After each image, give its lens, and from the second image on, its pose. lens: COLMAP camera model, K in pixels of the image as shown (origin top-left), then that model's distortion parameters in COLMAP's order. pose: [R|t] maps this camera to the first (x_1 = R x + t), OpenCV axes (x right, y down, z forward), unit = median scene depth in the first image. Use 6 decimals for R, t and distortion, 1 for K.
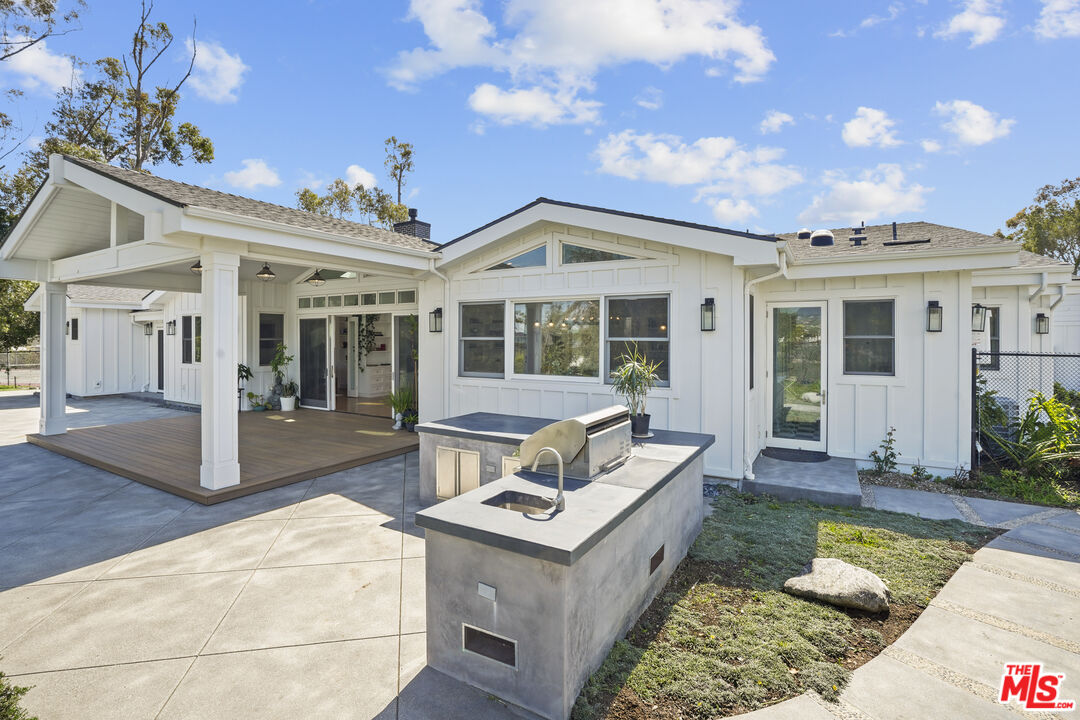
lens RADIAL K [[524.8, 0, 537.2], [0, 524.8, 344.1], [0, 0, 1]] dist [-0.053565, -0.000096]
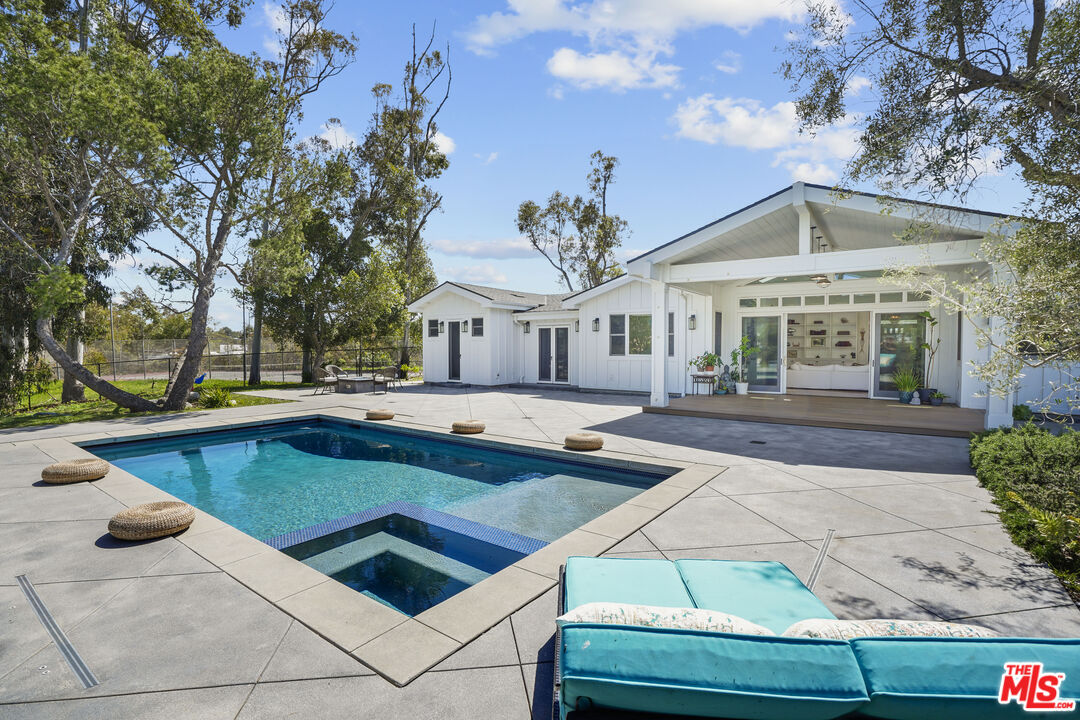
lens RADIAL K [[524.8, 0, 537.2], [0, 524.8, 344.1], [0, 0, 1]] dist [-0.053565, -0.000096]
pose [[0.995456, 0.002299, -0.095197, -0.672195], [-0.003215, 0.999950, -0.009464, 0.020994], [0.095170, 0.009727, 0.995413, -0.178551]]
